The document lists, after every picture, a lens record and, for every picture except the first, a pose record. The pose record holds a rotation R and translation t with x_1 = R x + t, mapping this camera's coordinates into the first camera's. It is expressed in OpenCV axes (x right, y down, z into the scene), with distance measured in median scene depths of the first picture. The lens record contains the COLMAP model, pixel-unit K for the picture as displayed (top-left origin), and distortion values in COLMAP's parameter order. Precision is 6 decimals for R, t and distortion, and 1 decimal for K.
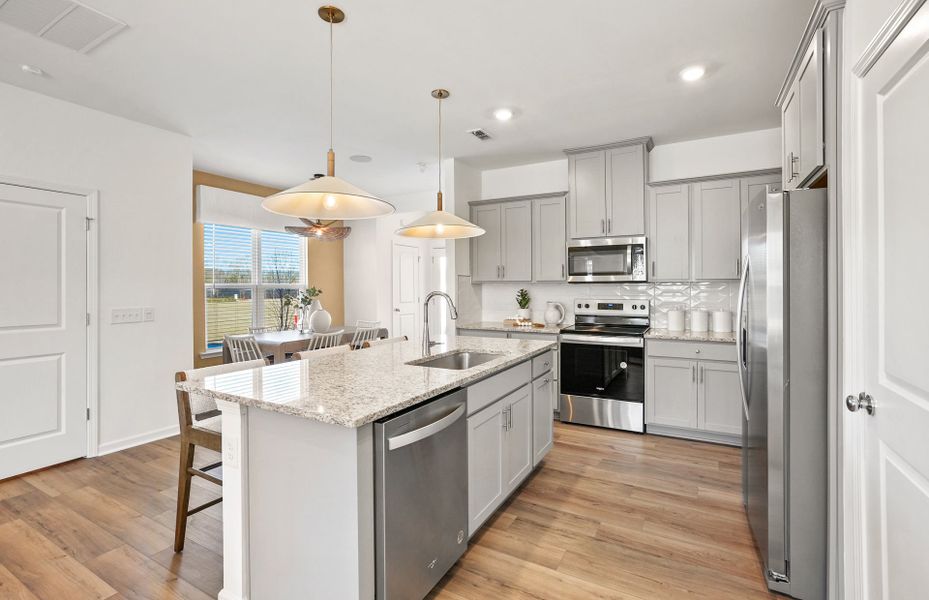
lens RADIAL K [[424.1, 0, 467.7], [0, 424.1, 284.6], [0, 0, 1]] dist [-0.023076, 0.011691]
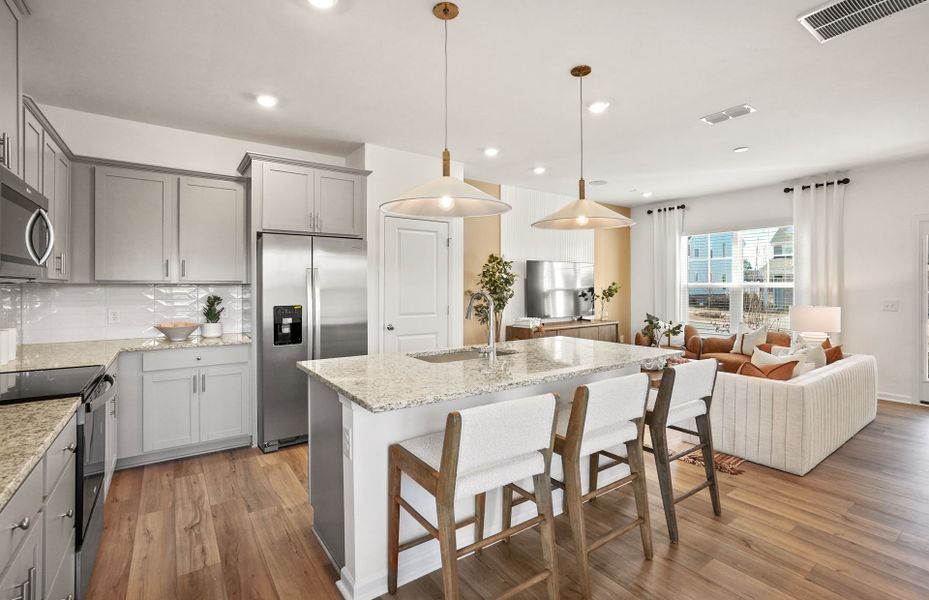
lens RADIAL K [[424.1, 0, 461.7], [0, 424.1, 285.7], [0, 0, 1]] dist [-0.023076, 0.011691]
pose [[-0.900245, 0.009125, 0.435287, -0.291023], [0.005625, 0.999941, -0.009328, 0.007294], [-0.435346, -0.005949, -0.900243, 1.208460]]
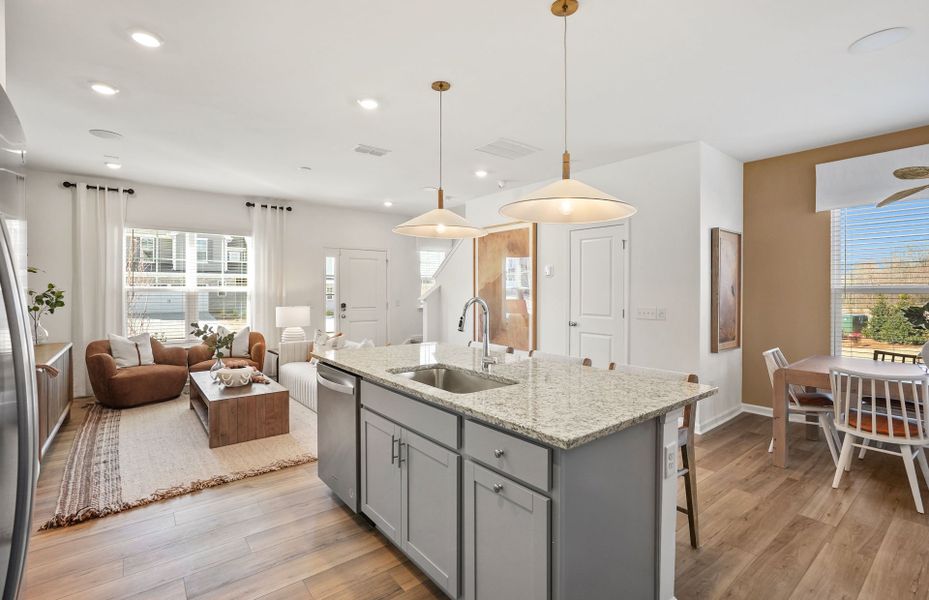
lens RADIAL K [[424.1, 0, 464.4], [0, 424.1, 297.2], [0, 0, 1]] dist [-0.023076, 0.011691]
pose [[-0.388183, 0.022345, -0.921311, 0.462526], [0.005152, 0.999743, 0.022076, -0.002644], [0.921568, 0.003823, -0.388198, 0.837506]]
